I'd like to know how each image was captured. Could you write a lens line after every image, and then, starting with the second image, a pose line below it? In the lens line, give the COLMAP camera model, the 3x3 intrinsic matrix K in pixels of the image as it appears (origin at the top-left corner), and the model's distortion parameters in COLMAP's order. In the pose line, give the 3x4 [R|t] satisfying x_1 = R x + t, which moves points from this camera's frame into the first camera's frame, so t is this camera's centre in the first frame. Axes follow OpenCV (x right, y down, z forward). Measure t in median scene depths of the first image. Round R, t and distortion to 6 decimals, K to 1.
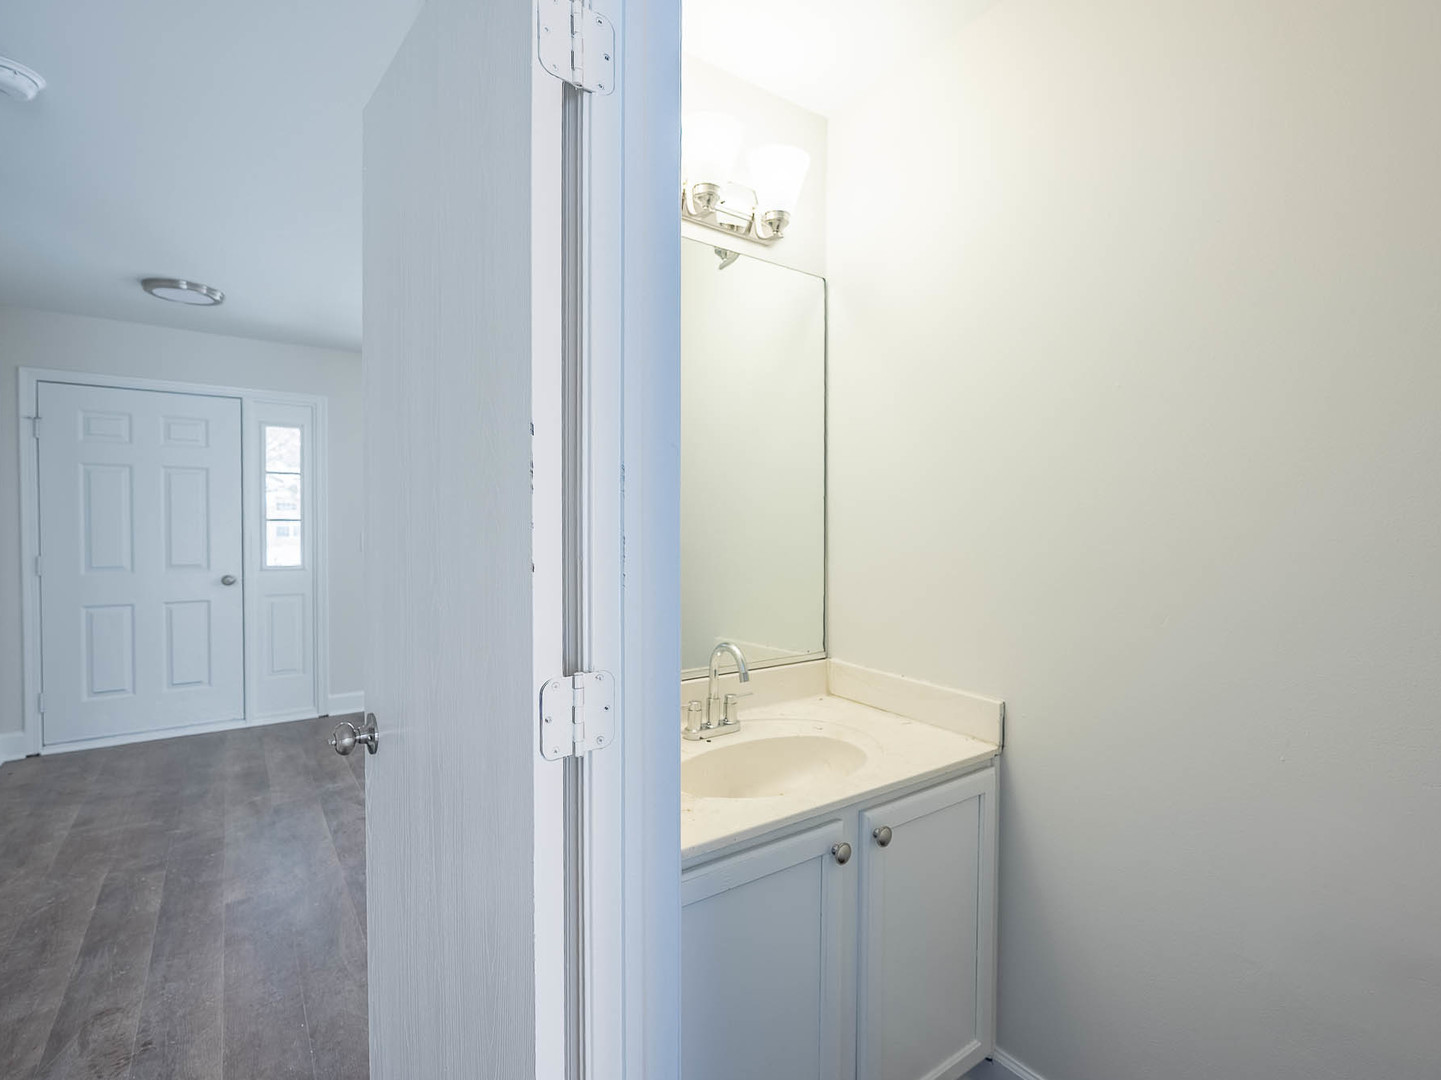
lens RADIAL K [[674.9, 0, 715.5], [0, 674.9, 534.6], [0, 0, 1]] dist [0.004417, 0.002831]
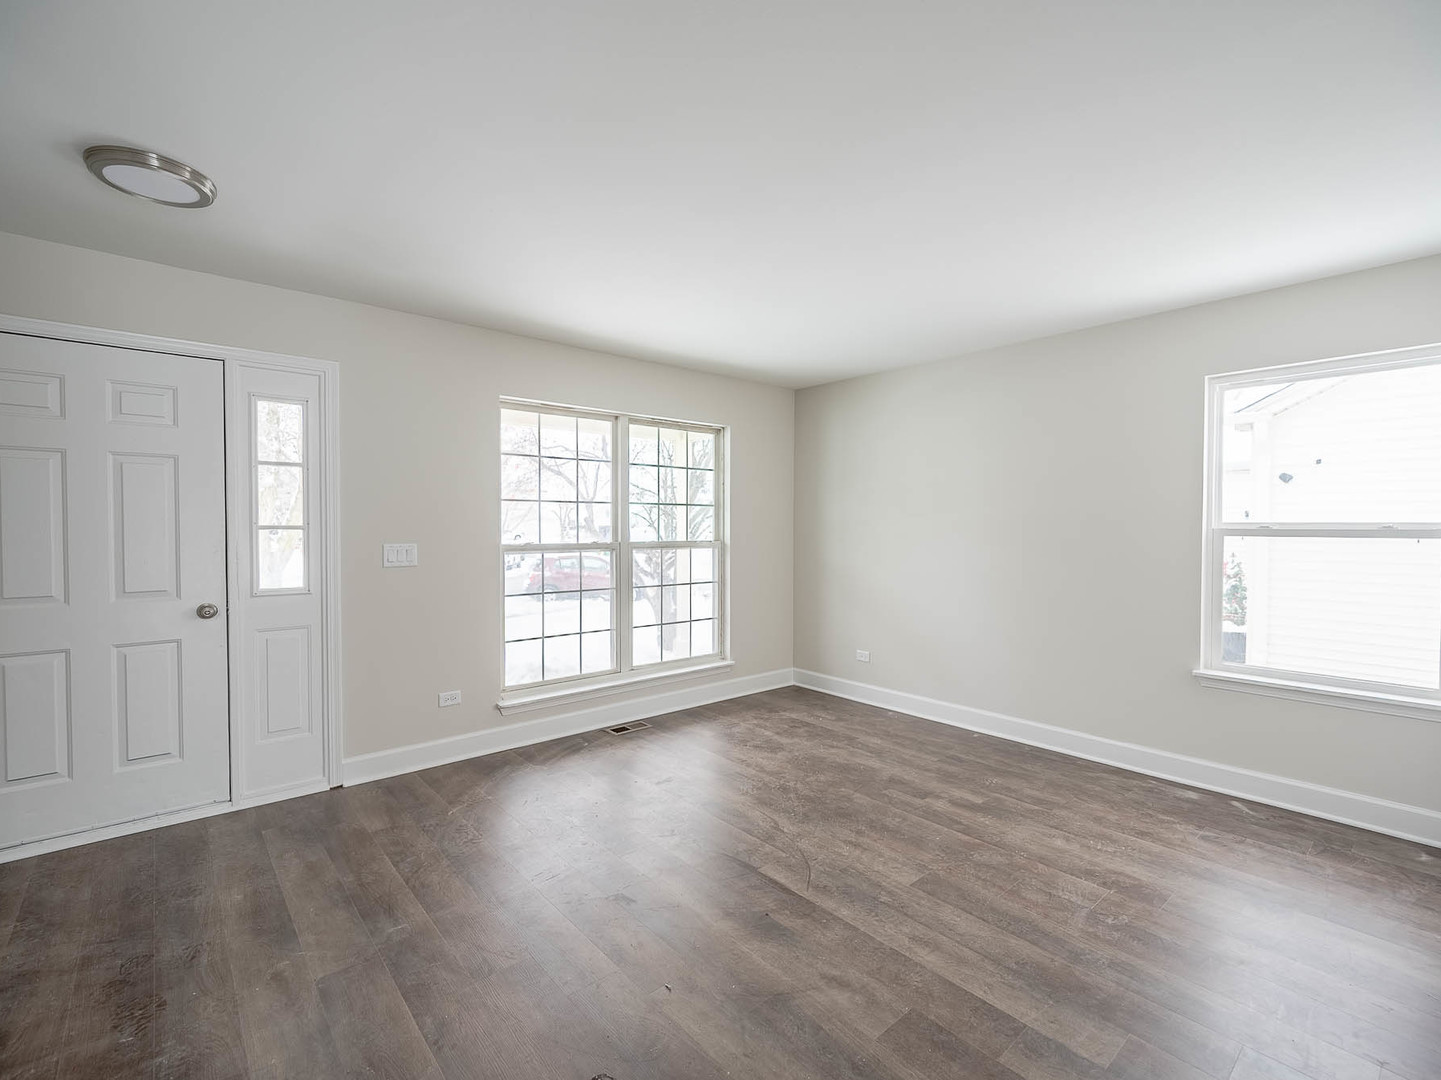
lens RADIAL K [[674.9, 0, 725.6], [0, 674.9, 541.1], [0, 0, 1]] dist [0.004417, 0.002831]
pose [[0.997389, -0.002577, 0.072168, -0.248334], [0.002012, 0.999967, 0.007904, -0.013886], [-0.072186, -0.007738, 0.997361, 0.270392]]
